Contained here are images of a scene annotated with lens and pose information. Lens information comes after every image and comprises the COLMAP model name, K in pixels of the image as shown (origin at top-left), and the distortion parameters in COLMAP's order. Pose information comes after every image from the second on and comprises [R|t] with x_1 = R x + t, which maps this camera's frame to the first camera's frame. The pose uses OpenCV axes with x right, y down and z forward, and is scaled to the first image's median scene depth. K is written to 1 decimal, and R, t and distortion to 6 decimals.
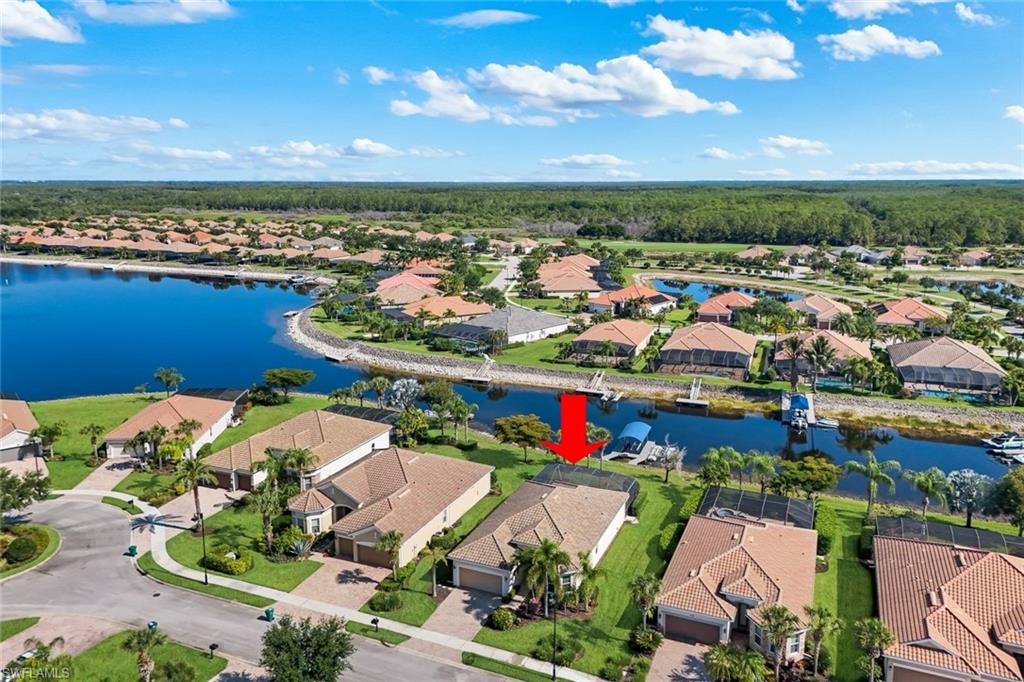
lens RADIAL K [[754.9, 0, 512.0], [0, 754.9, 341.0], [0, 0, 1]] dist [0.044711, -0.002127]
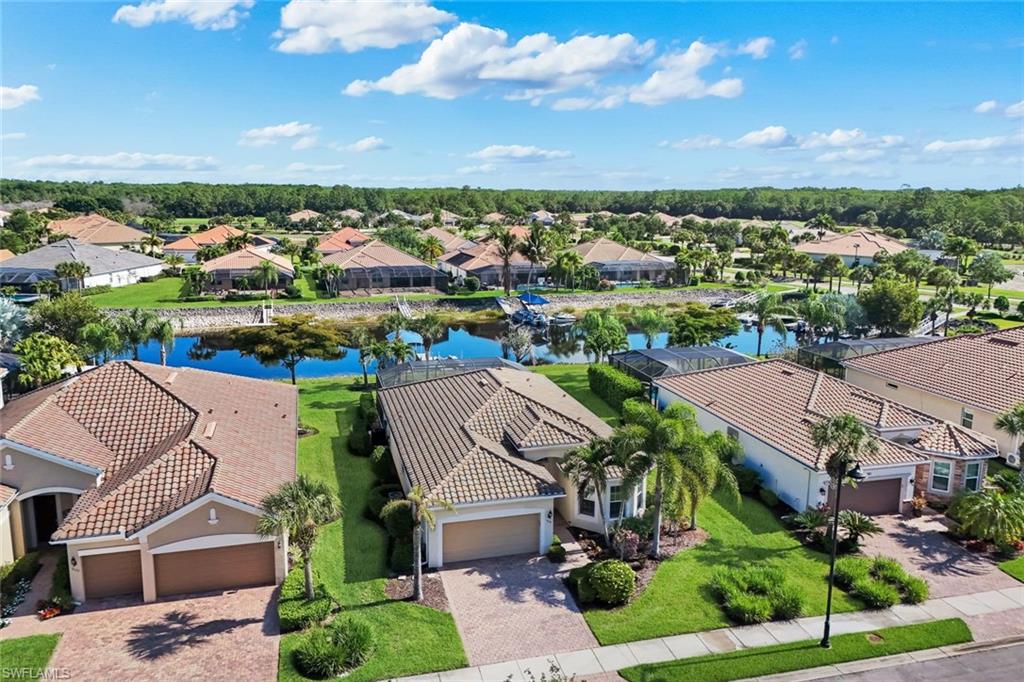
lens RADIAL K [[754.9, 0, 512.0], [0, 754.9, 341.0], [0, 0, 1]] dist [0.044711, -0.002127]
pose [[0.781473, -0.110268, 0.614118, -0.287701], [0.117656, 0.992645, 0.028515, 0.164322], [-0.612746, 0.049971, 0.788699, 0.554576]]
